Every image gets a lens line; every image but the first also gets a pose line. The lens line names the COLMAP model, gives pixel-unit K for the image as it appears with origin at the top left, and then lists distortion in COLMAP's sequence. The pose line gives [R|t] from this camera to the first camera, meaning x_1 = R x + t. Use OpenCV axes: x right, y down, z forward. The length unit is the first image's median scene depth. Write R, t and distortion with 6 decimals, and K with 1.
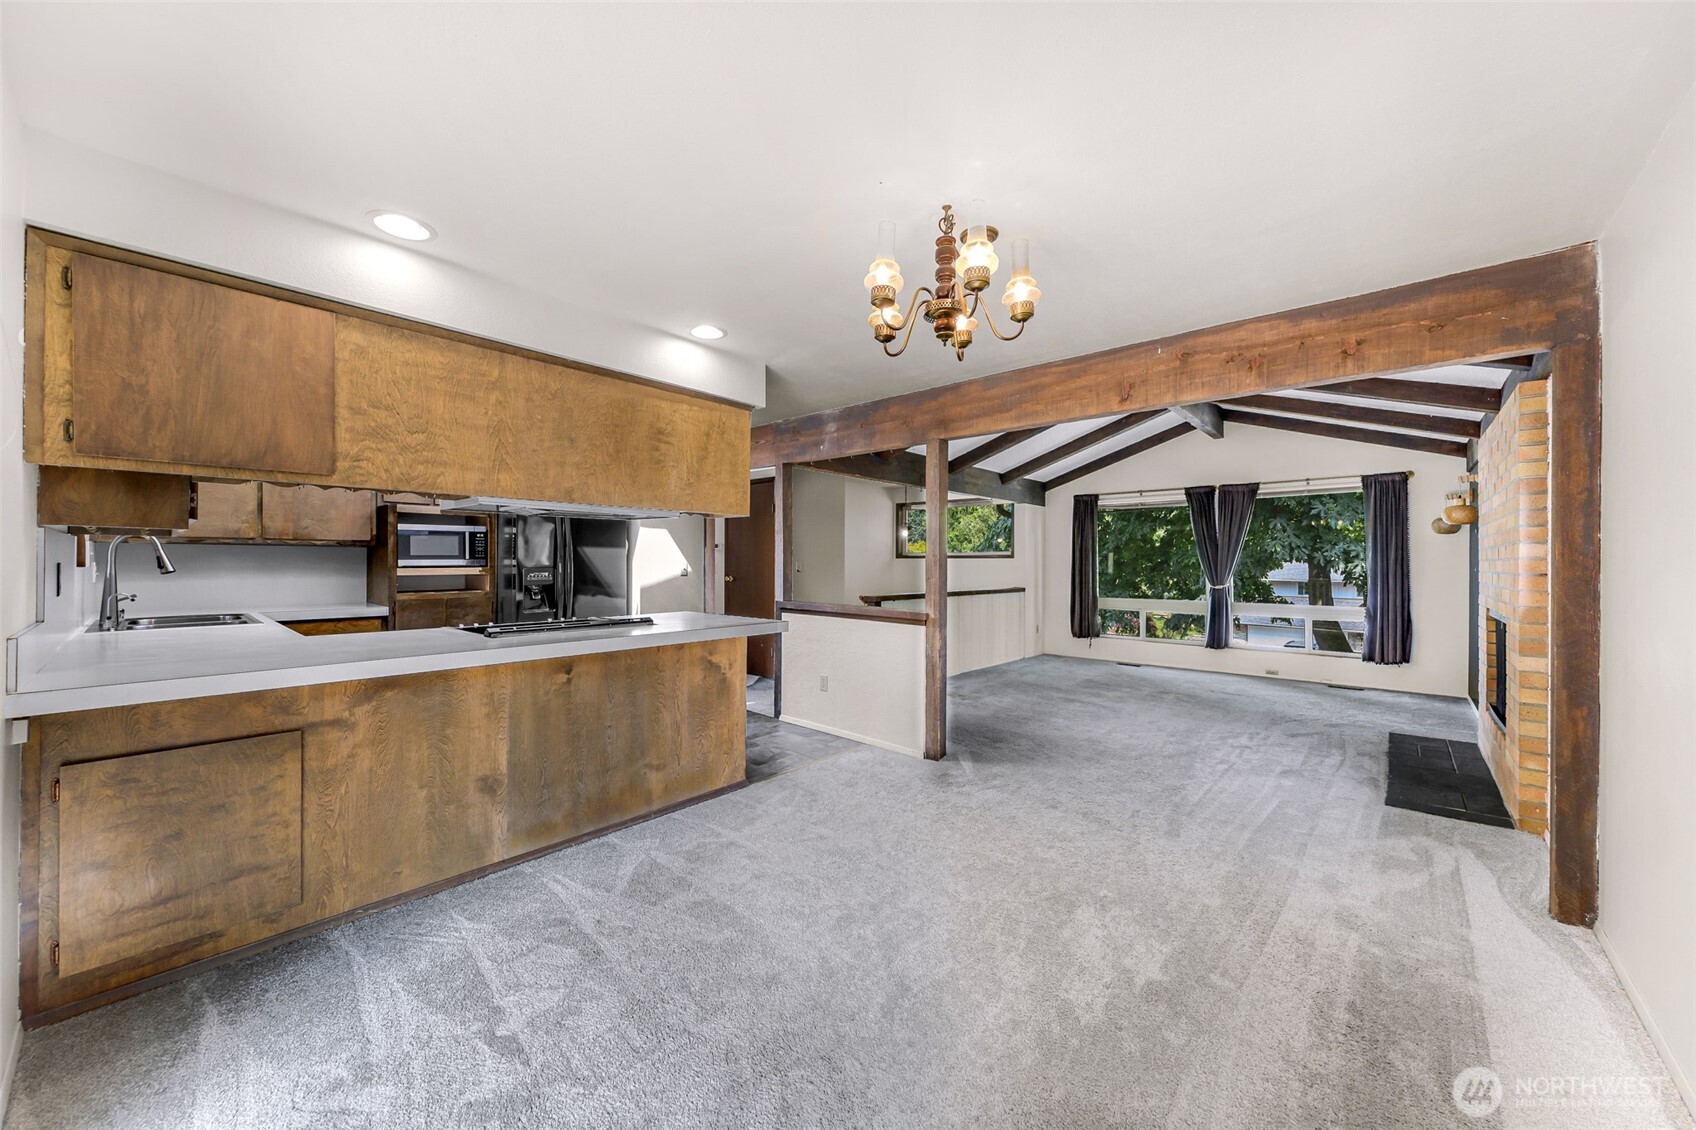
lens RADIAL K [[623.6, 0, 842.1], [0, 623.6, 560.8], [0, 0, 1]] dist [0.000773, -0.000057]
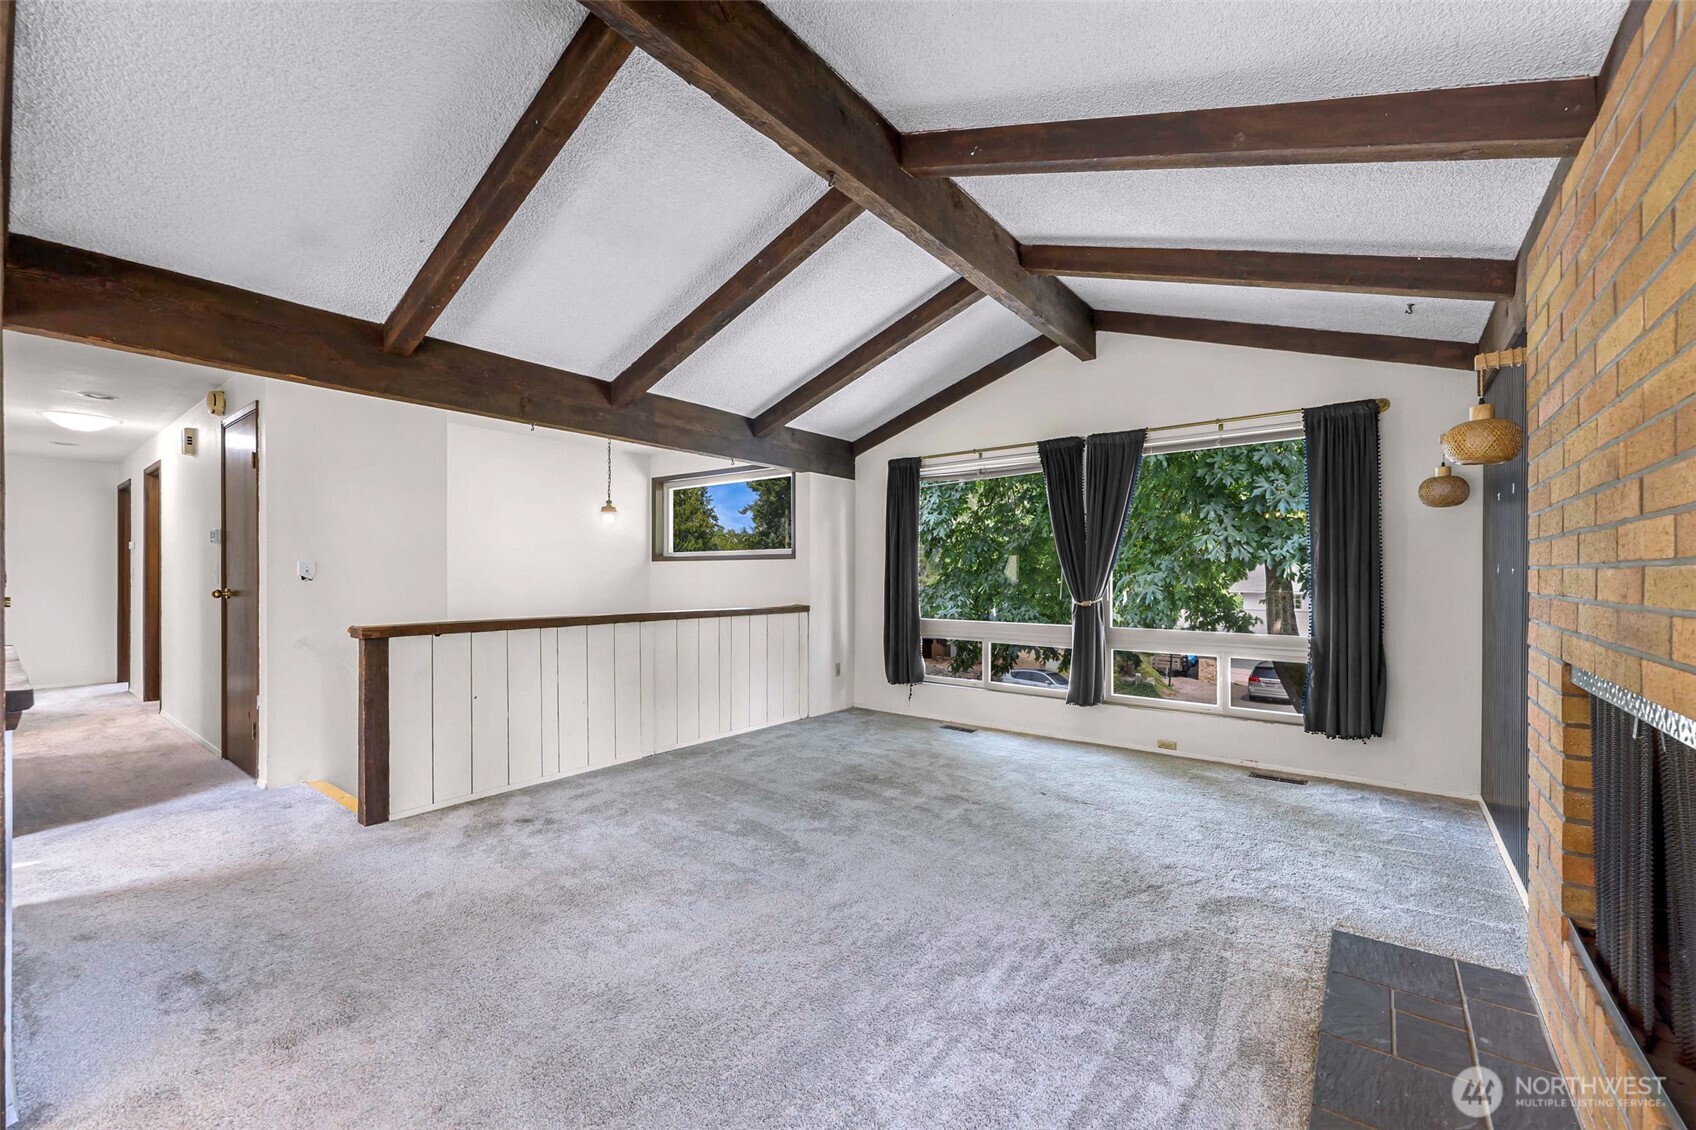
lens RADIAL K [[681.9, 0, 845.2], [0, 681.9, 574.9], [0, 0, 1]] dist [0.000753, 0.000183]
pose [[0.998139, -0.004435, 0.060816, 0.320917], [0.004205, 0.999983, 0.003919, 0.010666], [-0.060832, -0.003656, 0.998141, 0.342788]]
